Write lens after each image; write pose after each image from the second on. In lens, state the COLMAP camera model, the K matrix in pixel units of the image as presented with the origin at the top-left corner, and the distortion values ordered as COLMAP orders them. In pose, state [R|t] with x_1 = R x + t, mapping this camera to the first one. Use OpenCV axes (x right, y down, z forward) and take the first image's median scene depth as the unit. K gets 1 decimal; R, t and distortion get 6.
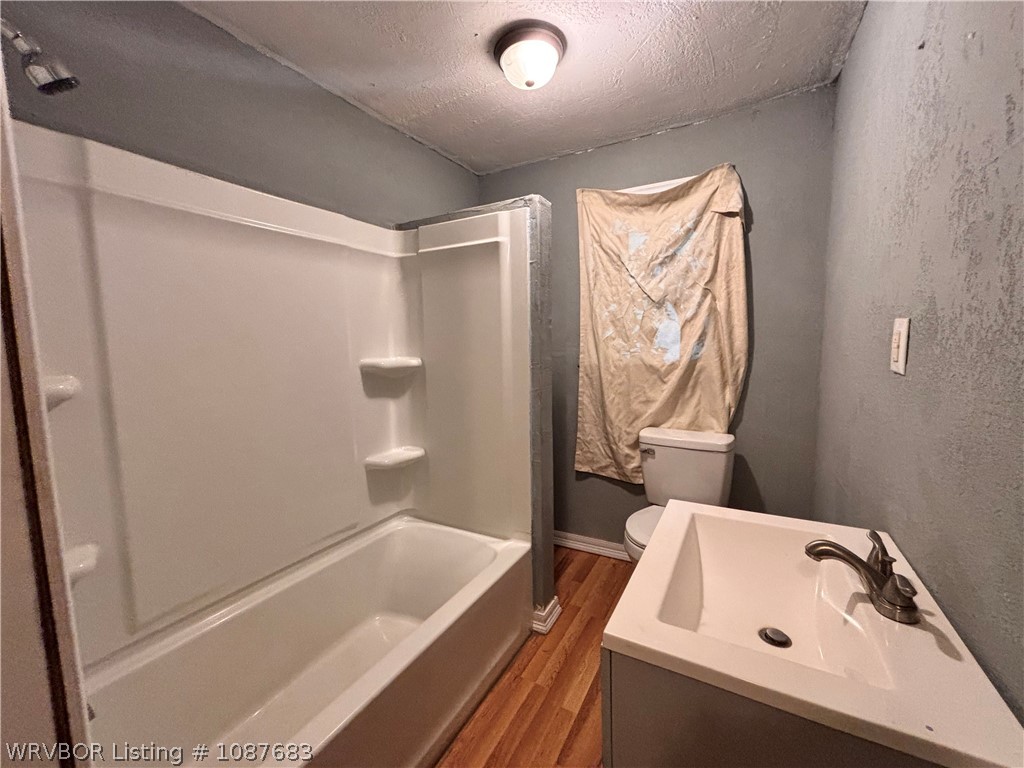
lens RADIAL K [[420.2, 0, 512.0], [0, 420.2, 384.0], [0, 0, 1]] dist [-0.000001, 0.000025]
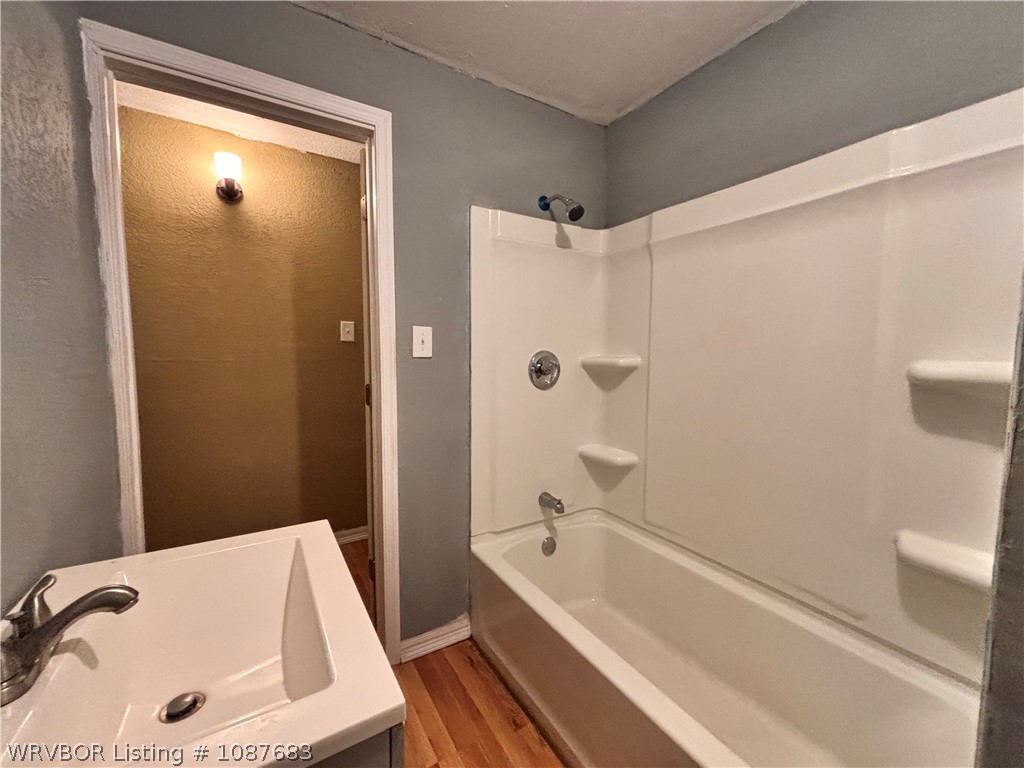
lens RADIAL K [[420.2, 0, 512.0], [0, 420.2, 384.0], [0, 0, 1]] dist [-0.000001, 0.000025]
pose [[-0.474441, 0.089209, -0.875755, 0.483362], [-0.089257, 0.984849, 0.148677, -0.077029], [0.875751, 0.148706, -0.459290, 0.889813]]
